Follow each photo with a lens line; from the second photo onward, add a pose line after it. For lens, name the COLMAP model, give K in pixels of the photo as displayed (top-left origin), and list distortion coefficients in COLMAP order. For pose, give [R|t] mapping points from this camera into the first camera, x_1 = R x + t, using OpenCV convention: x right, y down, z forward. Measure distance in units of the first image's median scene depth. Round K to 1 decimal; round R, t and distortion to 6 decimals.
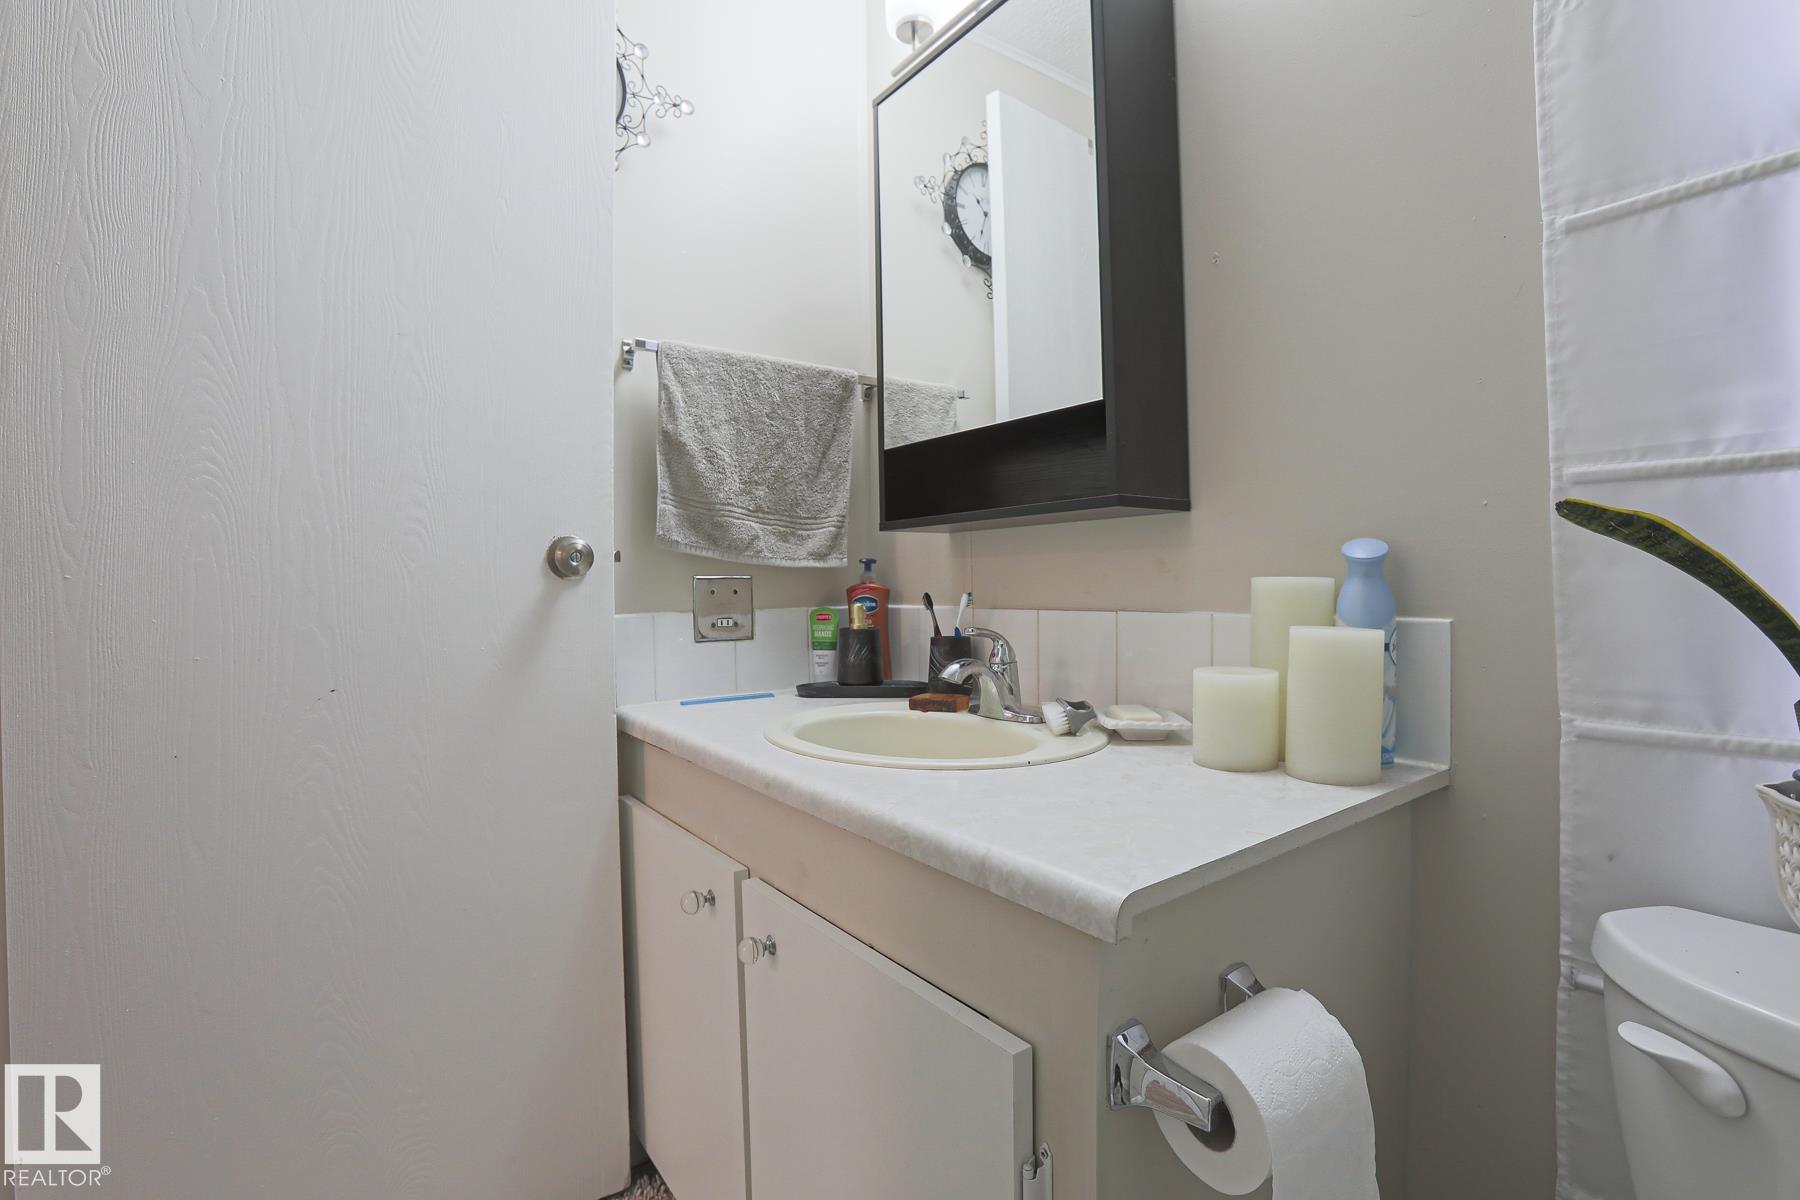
lens RADIAL K [[823.3, 0, 887.0], [0, 823.3, 585.3], [0, 0, 1]] dist [-0.065397, 0.026073]
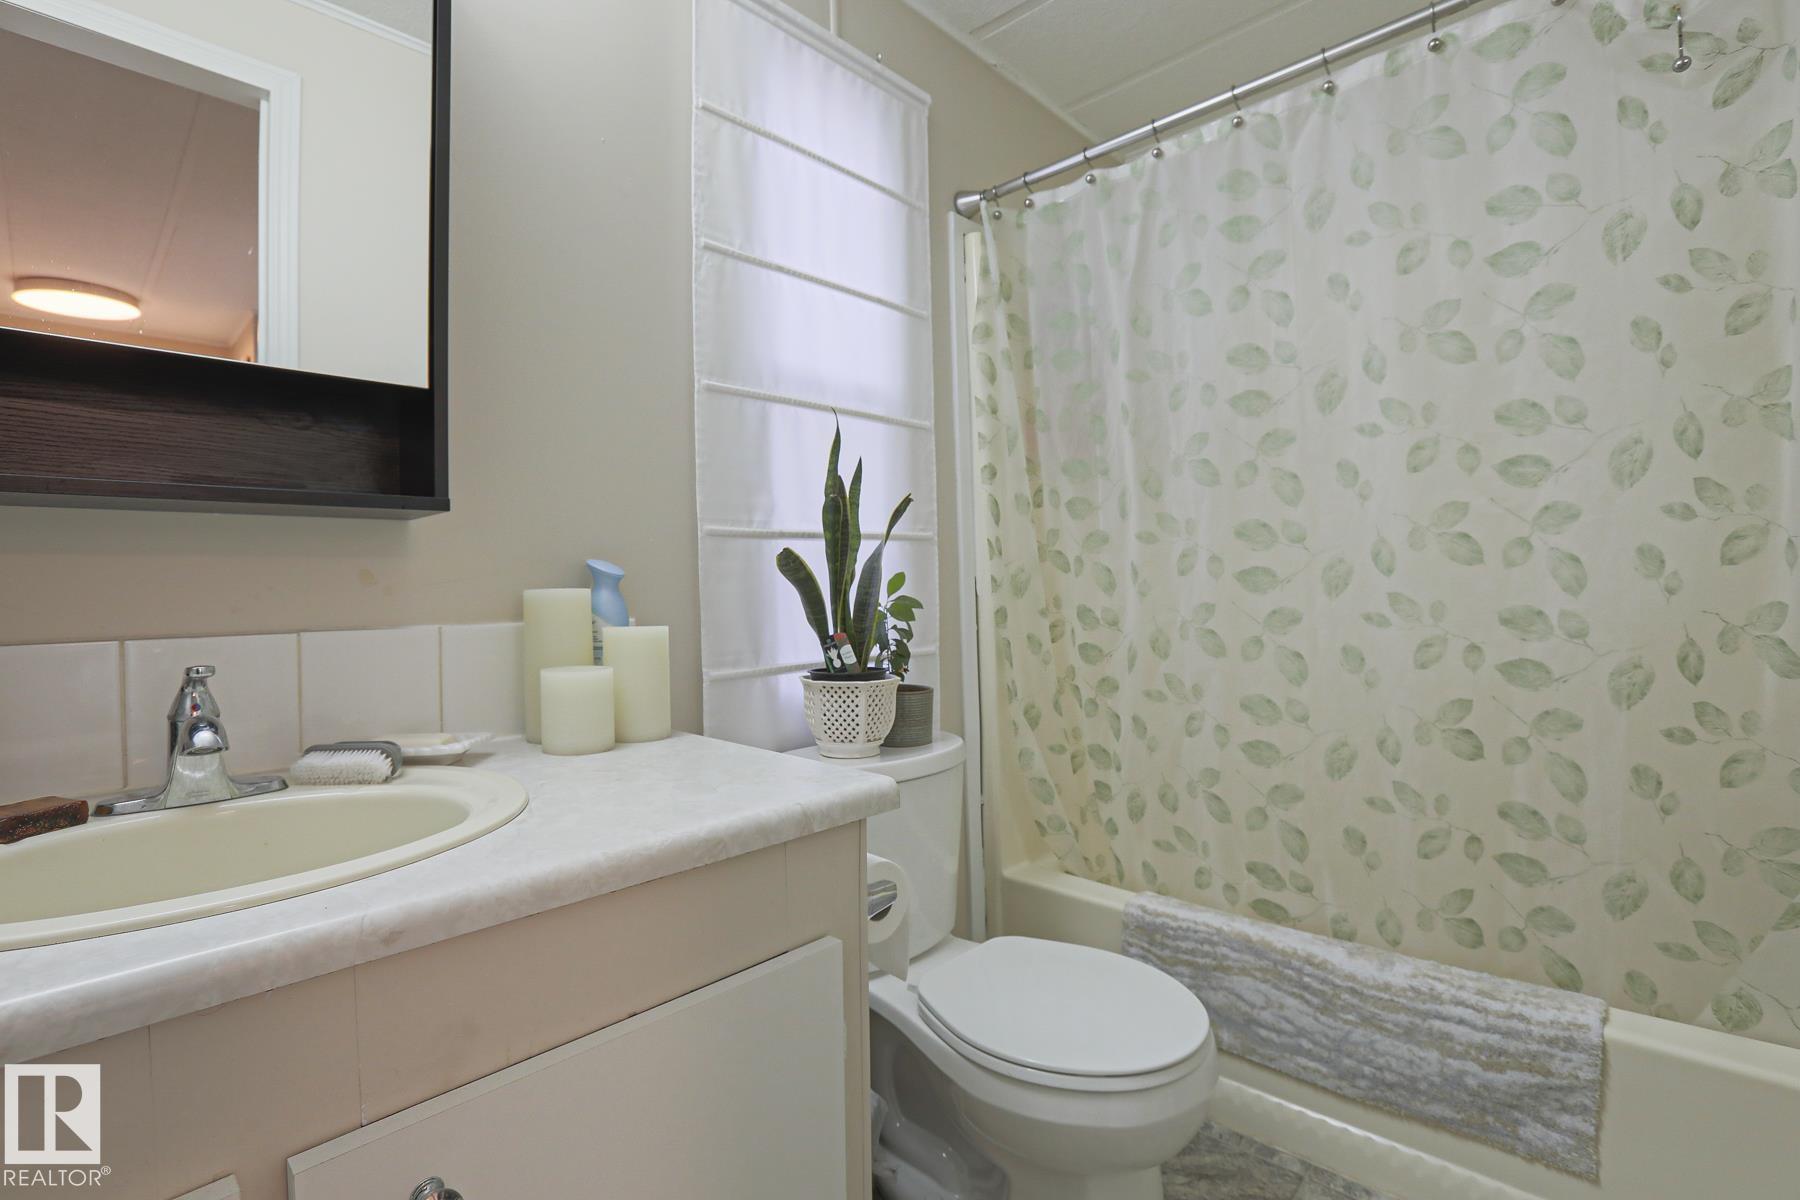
lens RADIAL K [[823.3, 0, 887.0], [0, 823.3, 585.3], [0, 0, 1]] dist [-0.065397, 0.026073]
pose [[-0.184644, 0.020049, 0.982601, -0.964482], [0.025527, 0.999552, -0.015598, 0.019452], [-0.982474, 0.022203, -0.185073, 0.955134]]
